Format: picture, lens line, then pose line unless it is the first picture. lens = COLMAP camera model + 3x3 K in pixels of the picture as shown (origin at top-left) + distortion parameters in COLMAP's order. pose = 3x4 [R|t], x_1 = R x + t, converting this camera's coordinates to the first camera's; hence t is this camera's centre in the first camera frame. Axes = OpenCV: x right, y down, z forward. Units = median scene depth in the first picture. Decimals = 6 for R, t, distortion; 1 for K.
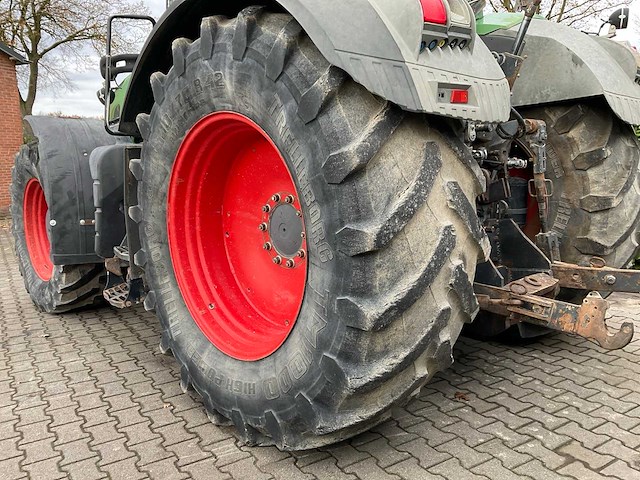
lens RADIAL K [[537.5, 0, 317.9], [0, 537.5, 240.1], [0, 0, 1]] dist [0.018423, -0.040210]
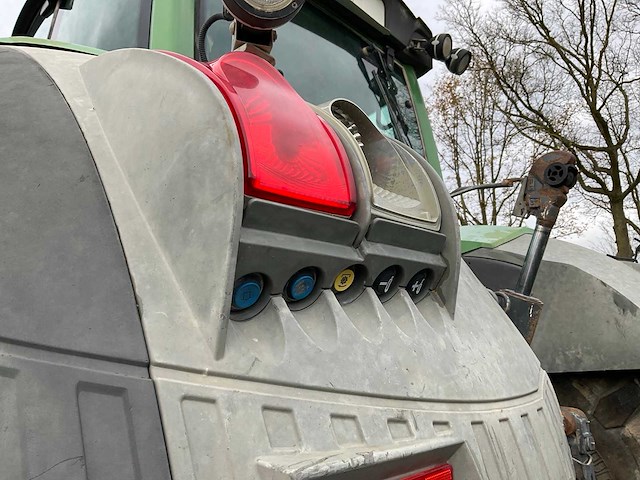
lens RADIAL K [[537.5, 0, 321.8], [0, 537.5, 240.4], [0, 0, 1]] dist [0.018423, -0.040210]
pose [[0.997877, 0.036219, 0.054133, 0.201411], [-0.013350, 0.927215, -0.374291, -0.278738], [-0.063750, 0.372774, 0.925730, 0.732658]]
